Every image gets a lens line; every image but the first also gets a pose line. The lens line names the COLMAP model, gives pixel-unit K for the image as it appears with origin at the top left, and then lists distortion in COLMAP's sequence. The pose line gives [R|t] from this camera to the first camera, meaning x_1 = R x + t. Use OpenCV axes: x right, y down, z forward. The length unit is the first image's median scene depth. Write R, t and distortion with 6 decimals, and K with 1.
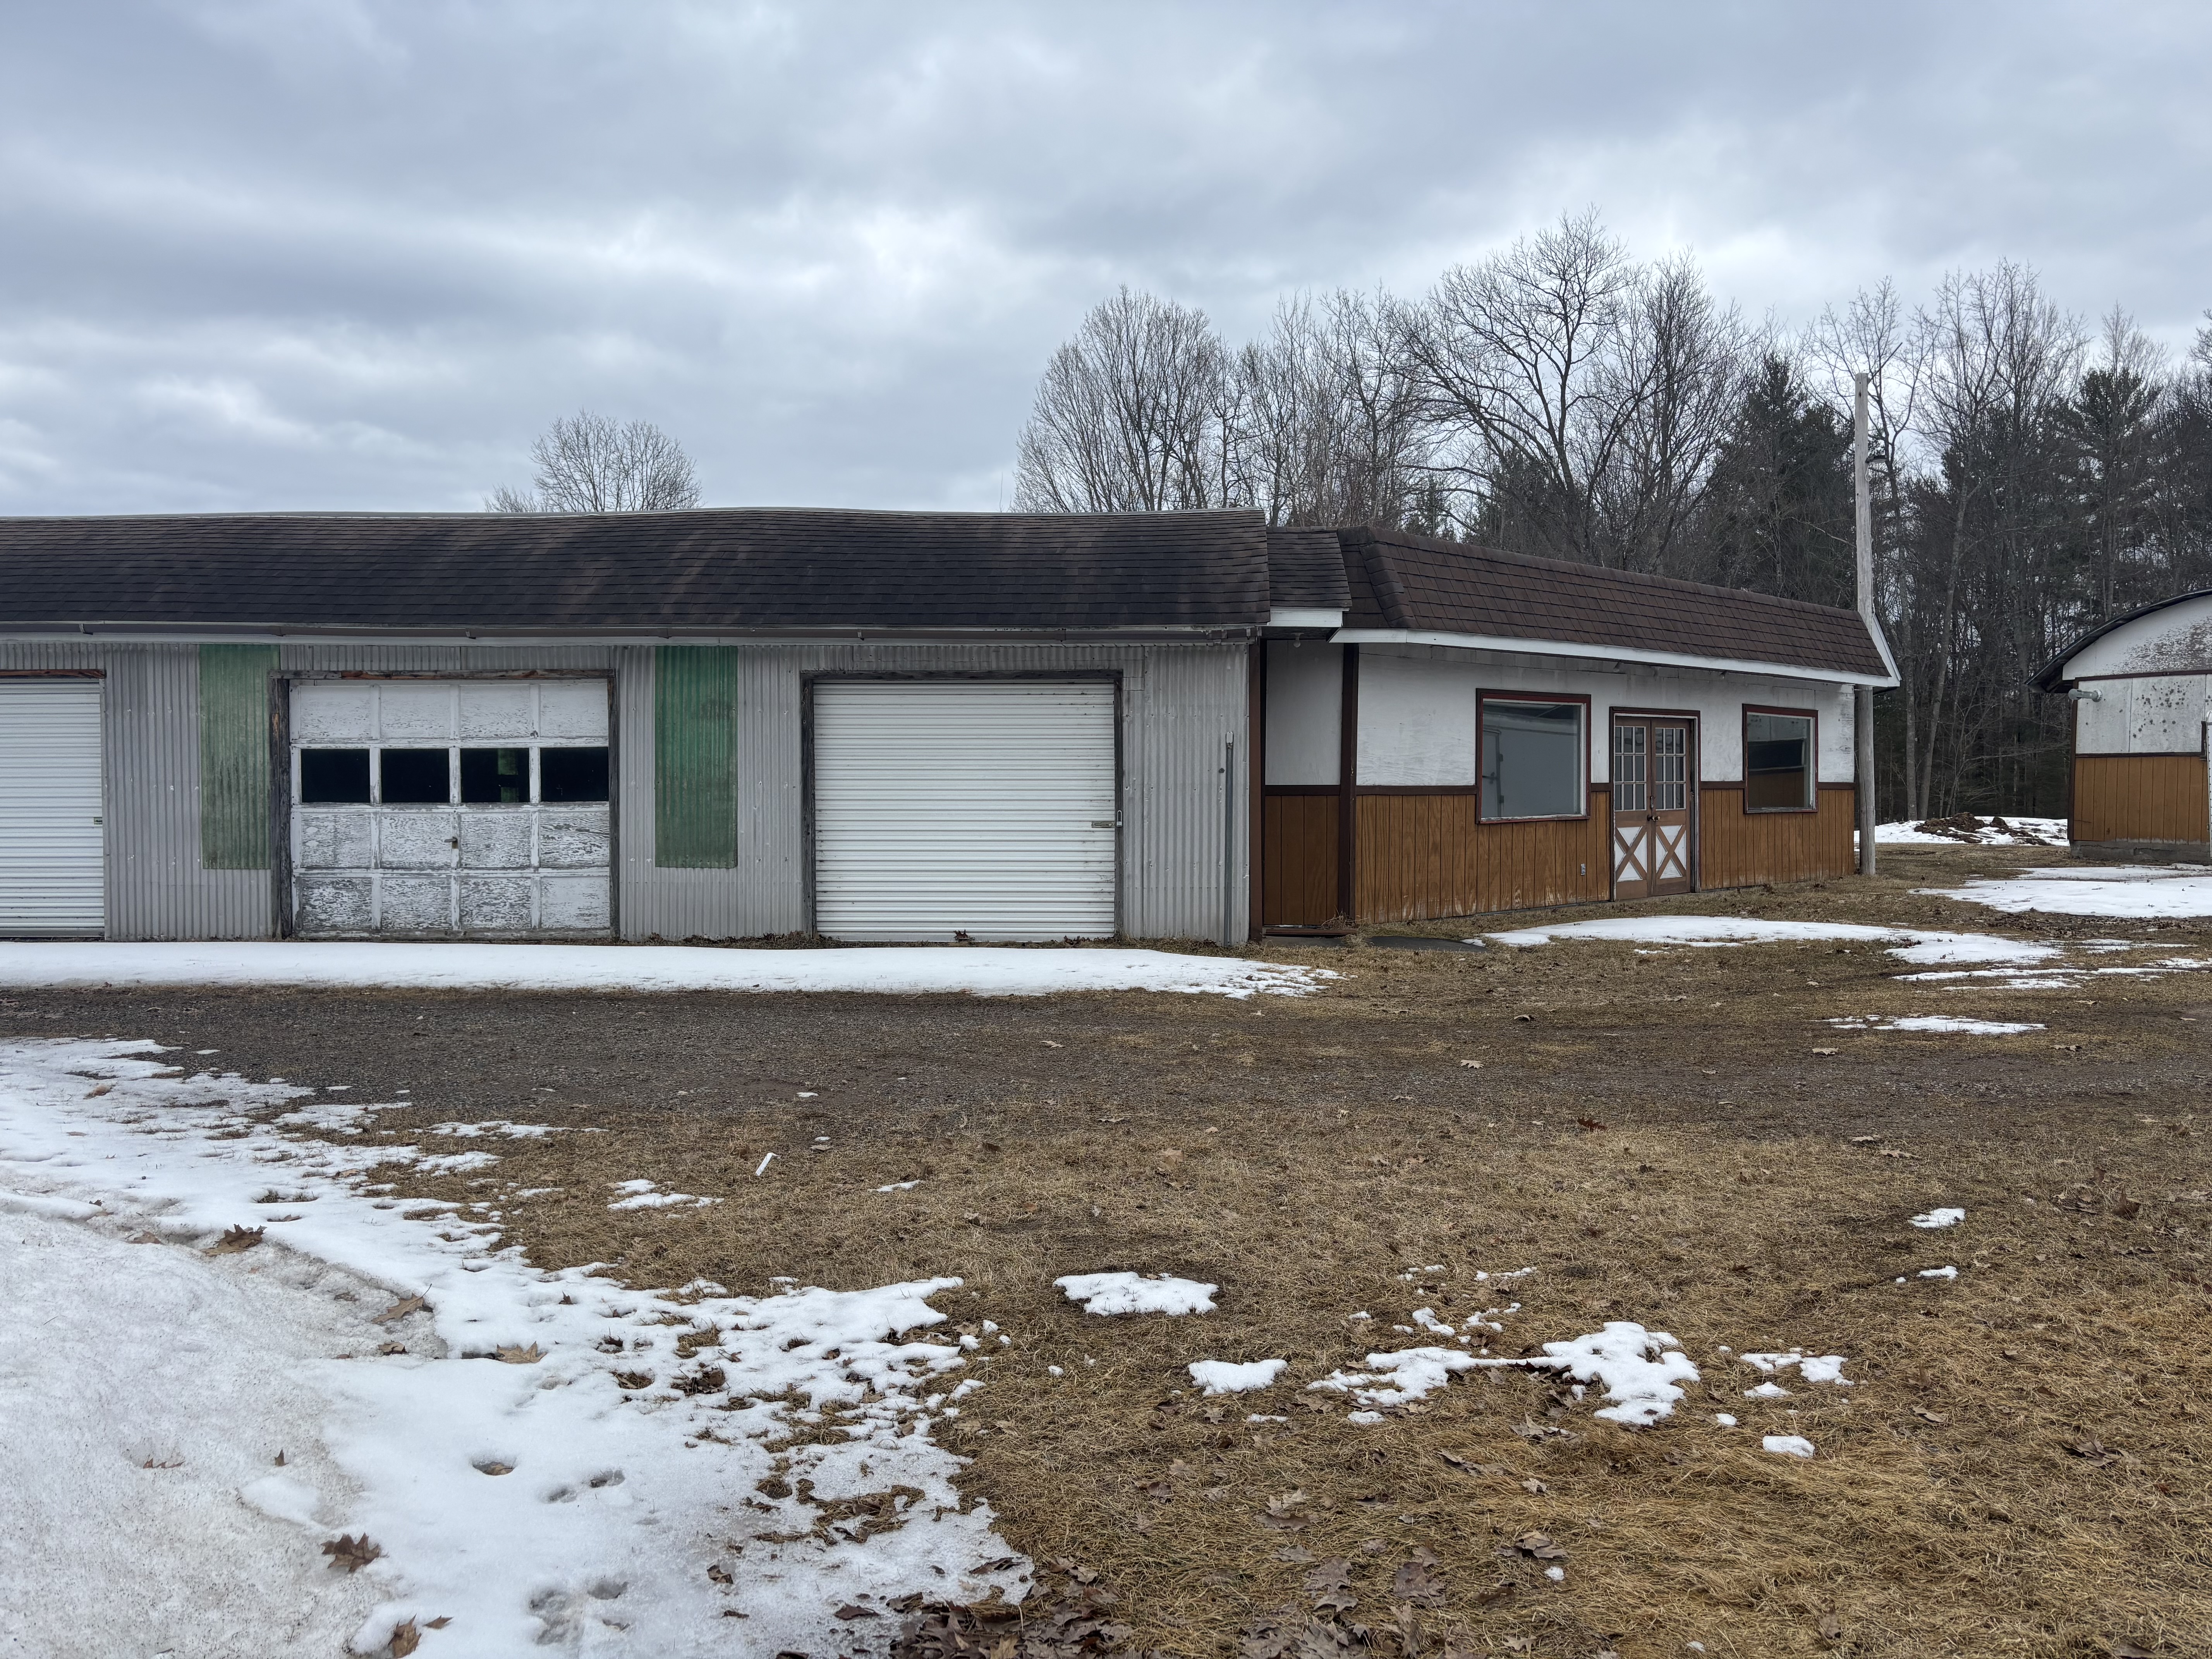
lens RADIAL K [[1674.2, 0, 1106.0], [0, 1674.2, 829.5], [0, 0, 1]] dist [0.020484, -0.008697]
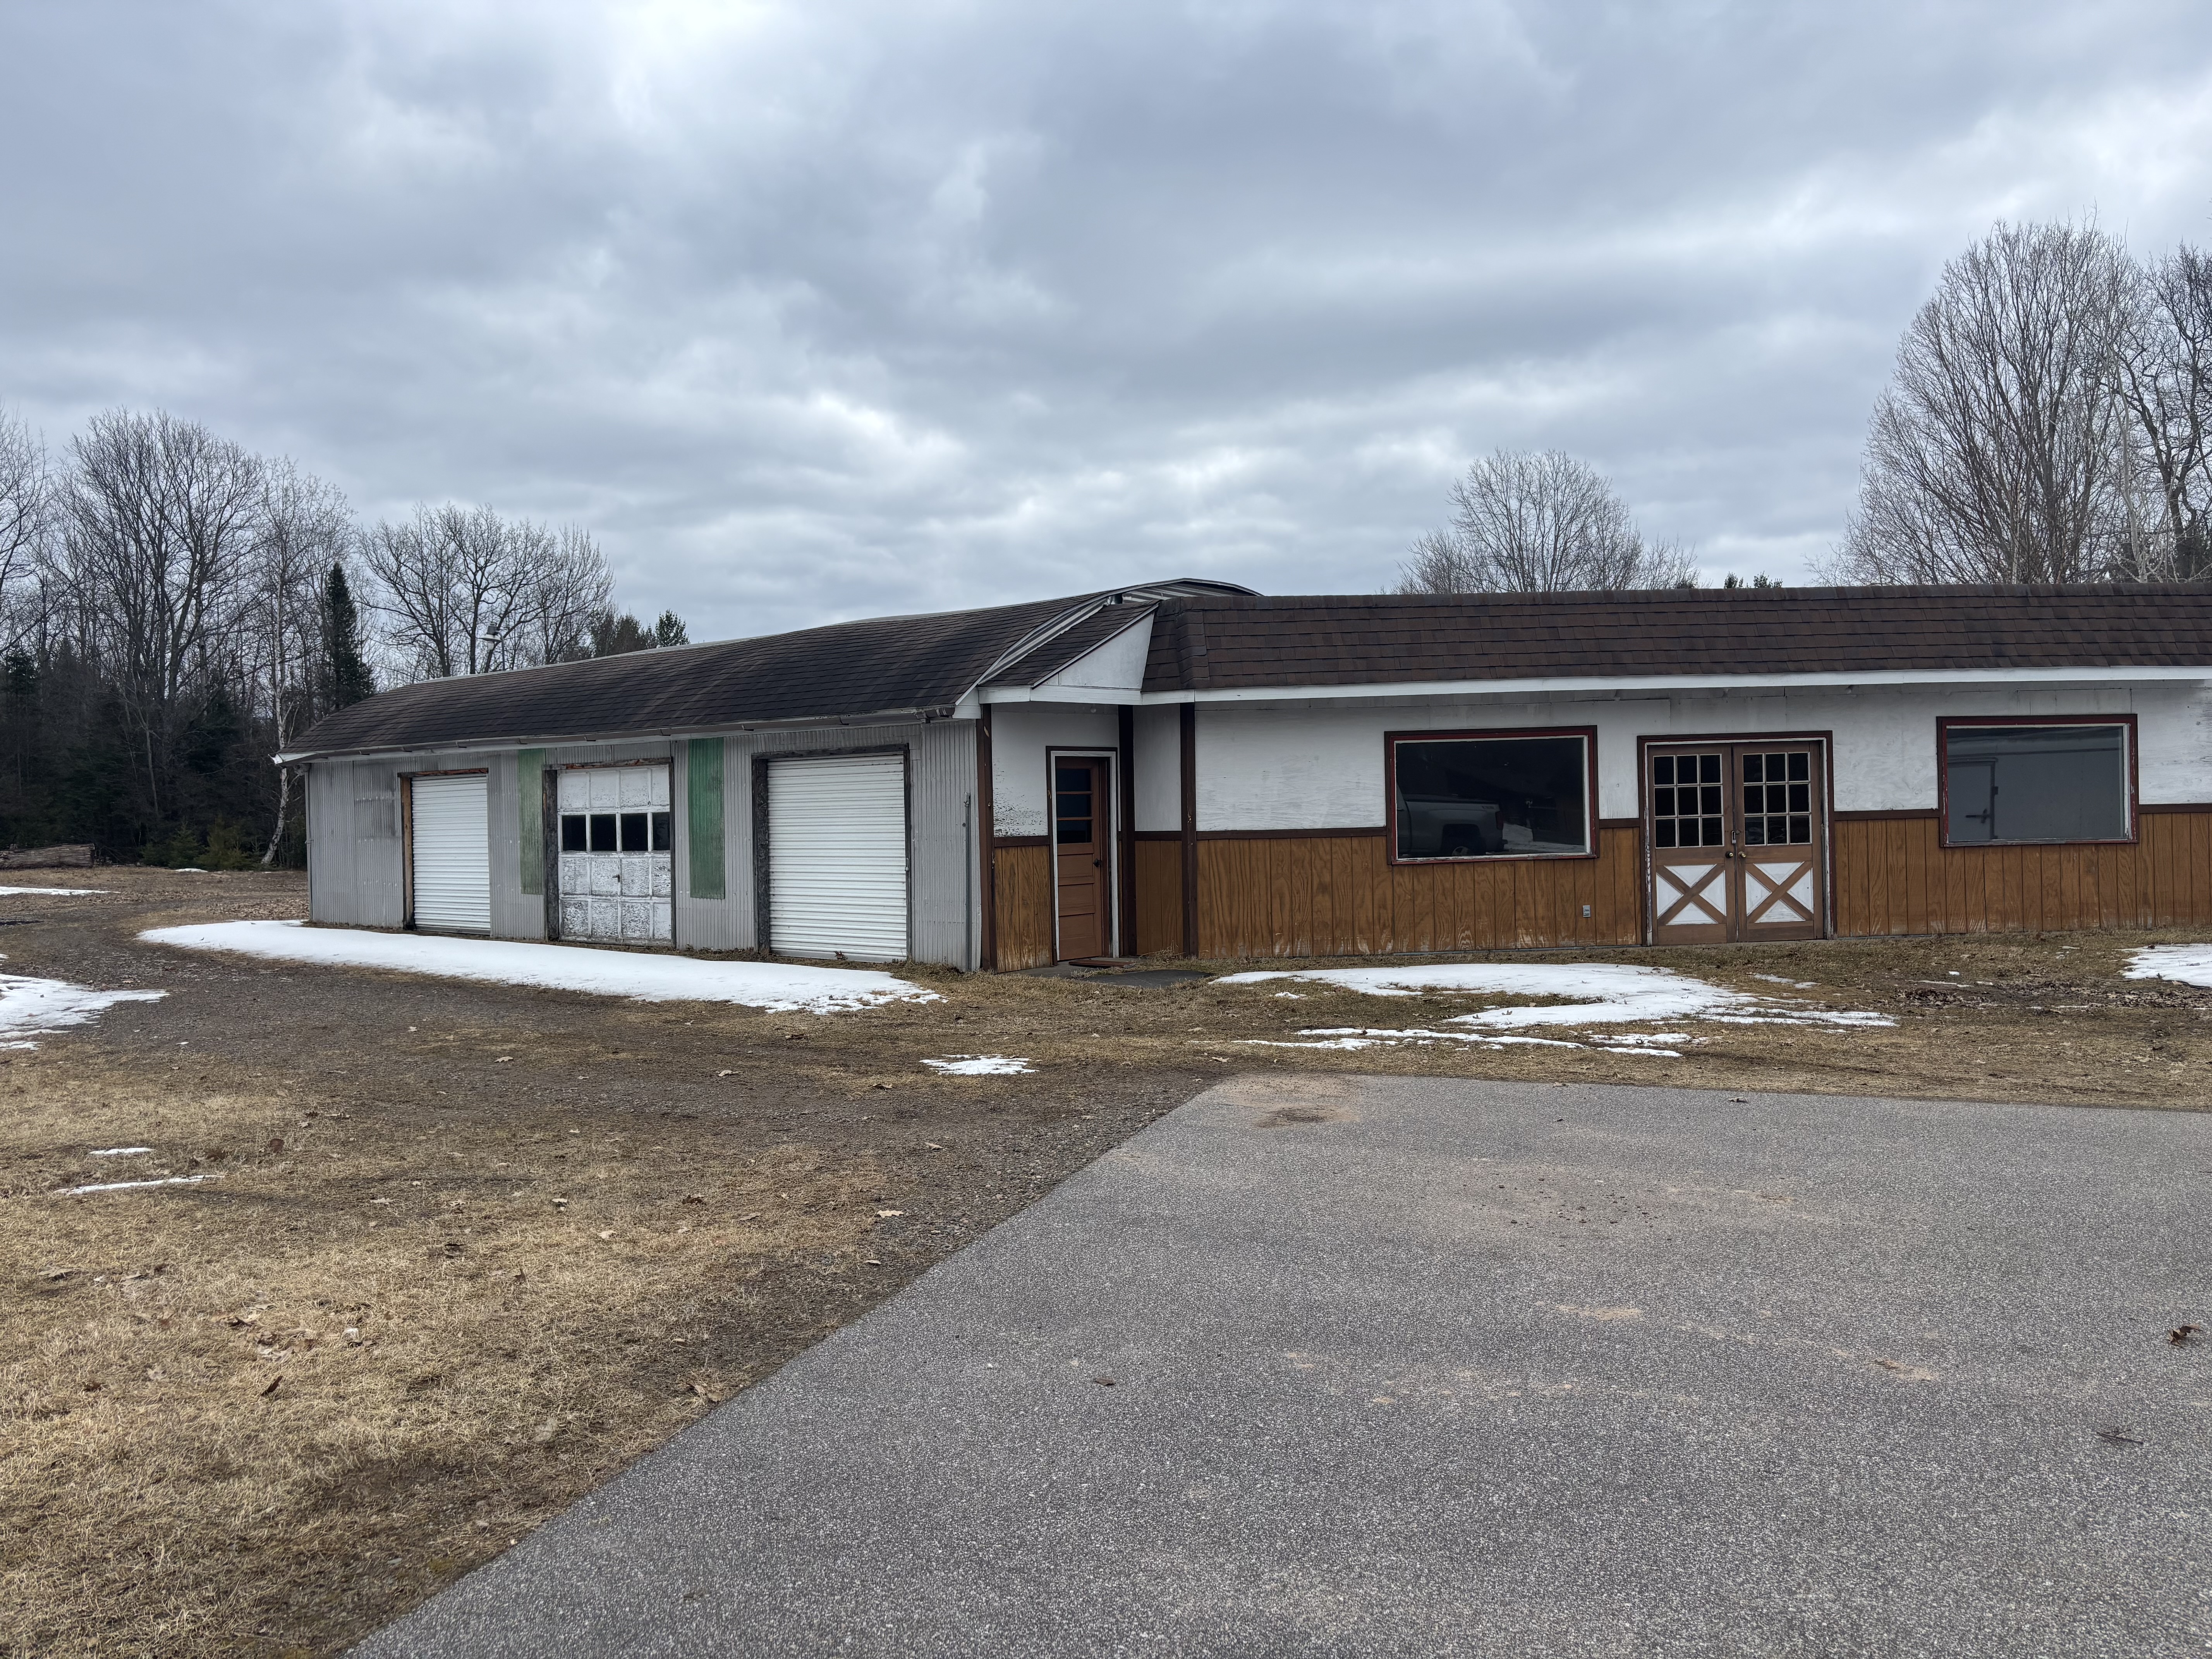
lens RADIAL K [[1674.2, 0, 1106.0], [0, 1674.2, 829.5], [0, 0, 1]] dist [0.020484, -0.008697]
pose [[0.780710, -0.009419, -0.624823, 0.859598], [0.004754, 0.999947, -0.009134, -0.019313], [0.624876, 0.004161, 0.780713, 0.122690]]
